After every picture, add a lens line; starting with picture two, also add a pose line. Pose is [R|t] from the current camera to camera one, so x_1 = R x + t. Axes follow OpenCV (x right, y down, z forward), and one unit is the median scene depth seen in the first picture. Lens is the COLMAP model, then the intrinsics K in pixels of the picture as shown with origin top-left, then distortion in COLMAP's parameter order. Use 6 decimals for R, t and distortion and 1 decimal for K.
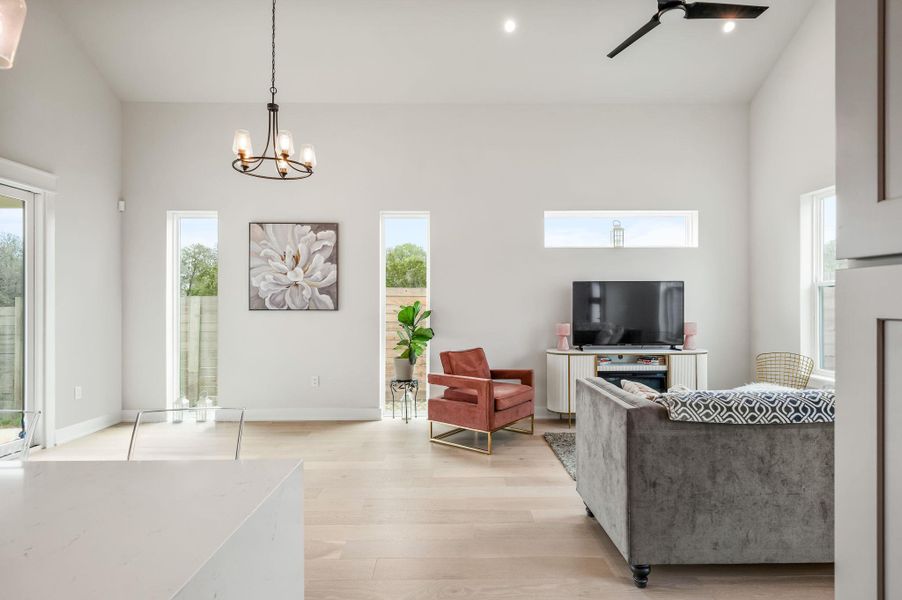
lens RADIAL K [[472.1, 0, 451.6], [0, 472.1, 301.9], [0, 0, 1]] dist [0.000280, 0.000810]
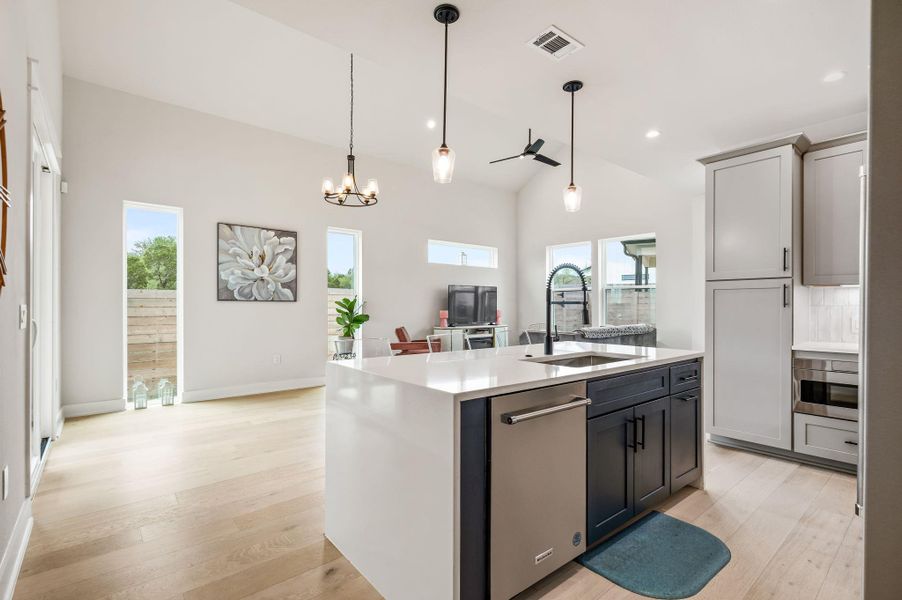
lens RADIAL K [[421.5, 0, 457.8], [0, 421.5, 304.1], [0, 0, 1]] dist [0.002400, 0.001790]
pose [[0.770058, 0.005902, 0.637947, -0.629279], [-0.002898, 0.999979, -0.005754, 0.030448], [-0.637968, 0.002582, 0.770059, -0.140381]]
